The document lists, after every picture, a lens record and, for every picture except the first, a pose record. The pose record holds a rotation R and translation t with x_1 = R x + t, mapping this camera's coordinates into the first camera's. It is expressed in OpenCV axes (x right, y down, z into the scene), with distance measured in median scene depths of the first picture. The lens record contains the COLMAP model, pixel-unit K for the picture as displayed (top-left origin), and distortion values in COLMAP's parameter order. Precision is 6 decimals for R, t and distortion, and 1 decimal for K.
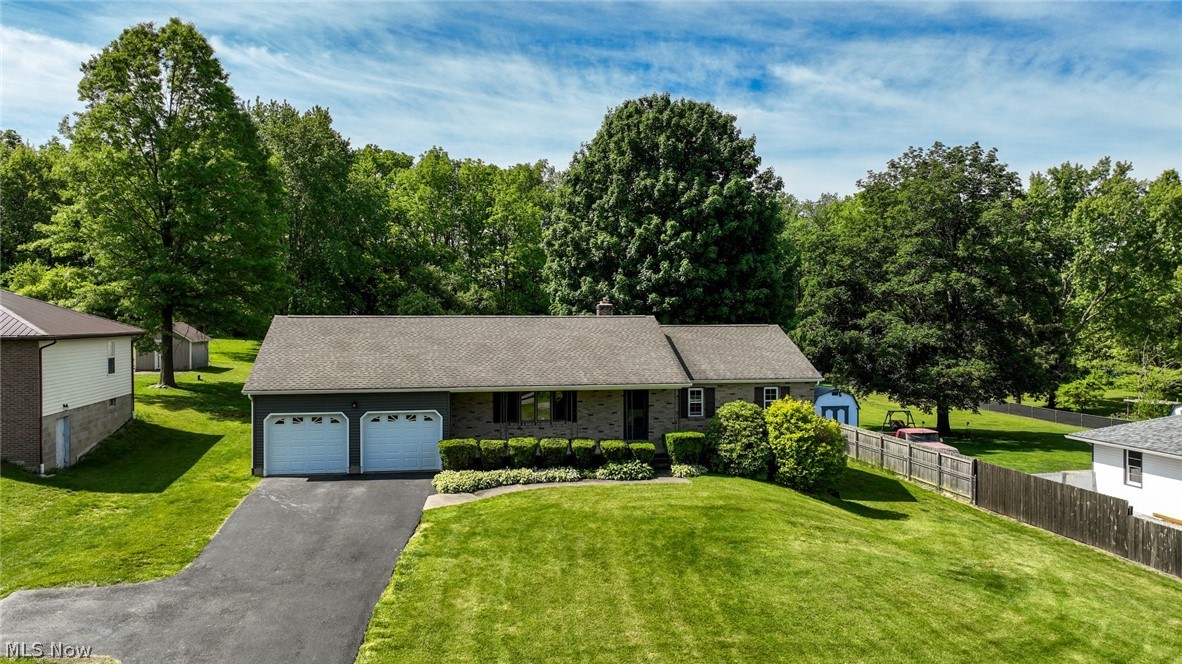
lens RADIAL K [[837.8, 0, 591.0], [0, 837.8, 332.0], [0, 0, 1]] dist [0.005073, 0.001200]
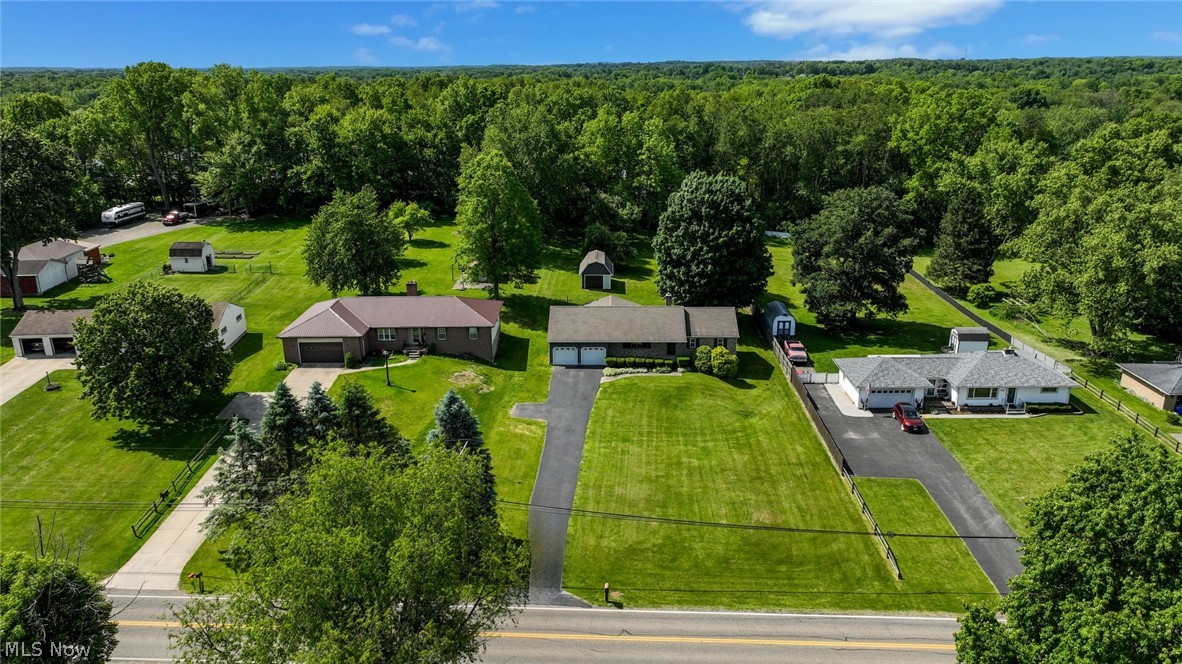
lens RADIAL K [[855.3, 0, 591.0], [0, 855.3, 332.0], [0, 0, 1]] dist [-0.000777, -0.001658]
pose [[0.978962, 0.055587, -0.196326, 0.395146], [0.004270, 0.956384, 0.292080, -0.897946], [0.203999, -0.286773, 0.936026, -2.003838]]
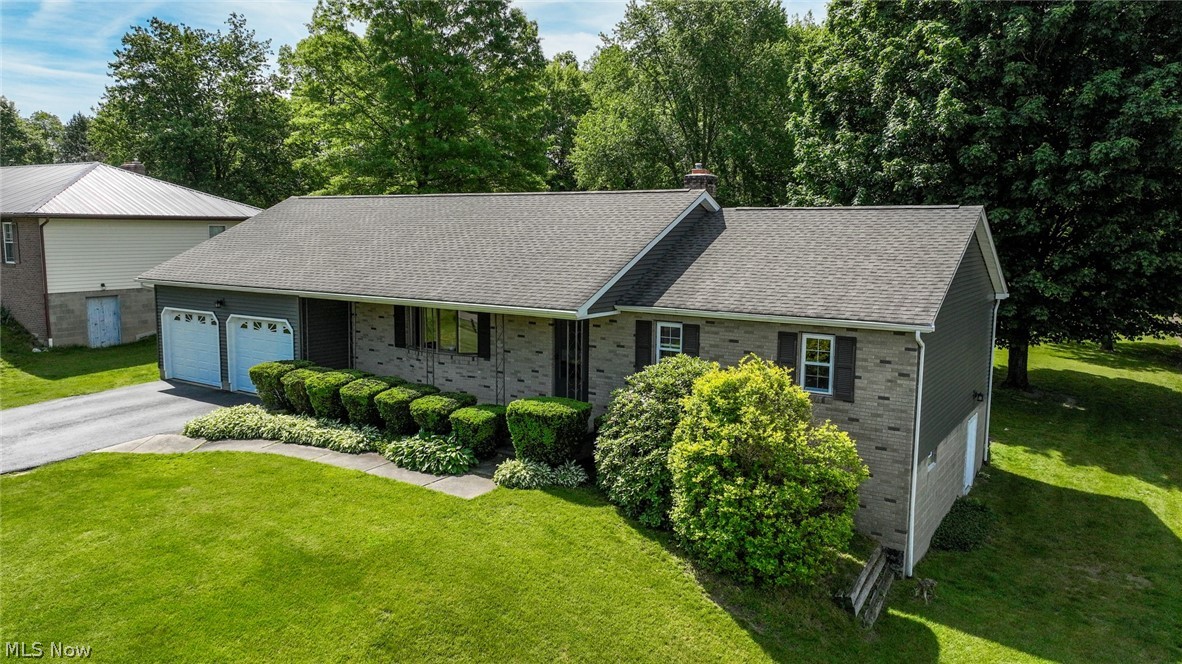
lens RADIAL K [[855.3, 0, 591.0], [0, 855.3, 332.0], [0, 0, 1]] dist [-0.000777, -0.001658]
pose [[0.724786, 0.093872, -0.682549, 0.501821], [-0.019906, 0.993114, 0.115447, 0.013082], [0.688686, -0.070088, 0.721664, 0.640279]]
